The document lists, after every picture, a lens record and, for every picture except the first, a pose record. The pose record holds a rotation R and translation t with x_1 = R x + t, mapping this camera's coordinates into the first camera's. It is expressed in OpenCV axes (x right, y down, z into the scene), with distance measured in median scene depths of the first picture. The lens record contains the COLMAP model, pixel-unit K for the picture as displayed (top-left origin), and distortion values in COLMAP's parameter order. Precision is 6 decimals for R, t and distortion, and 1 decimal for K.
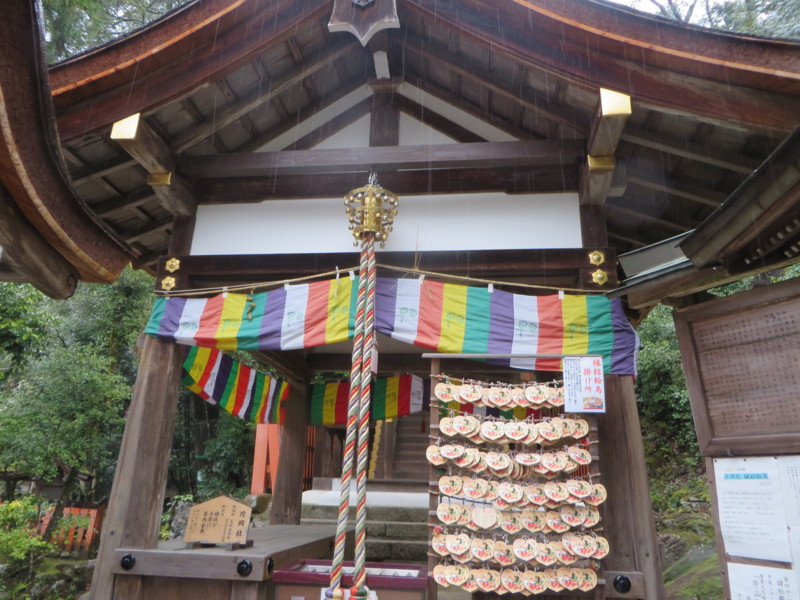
lens RADIAL K [[622.2, 0, 397.4], [0, 622.2, 300.7], [0, 0, 1]] dist [0.006430, 0.003786]
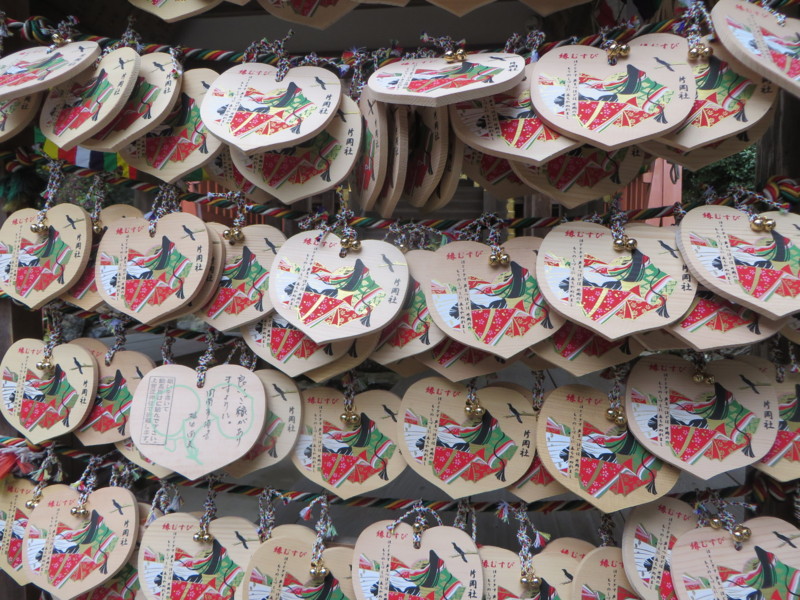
lens RADIAL K [[622.2, 0, 401.1], [0, 622.2, 300.1], [0, 0, 1]] dist [0.006430, 0.003786]
pose [[0.999828, -0.007398, -0.016996, 0.202832], [0.012373, 0.949094, 0.314749, 0.259732], [0.013803, -0.314905, 0.949023, 0.841715]]
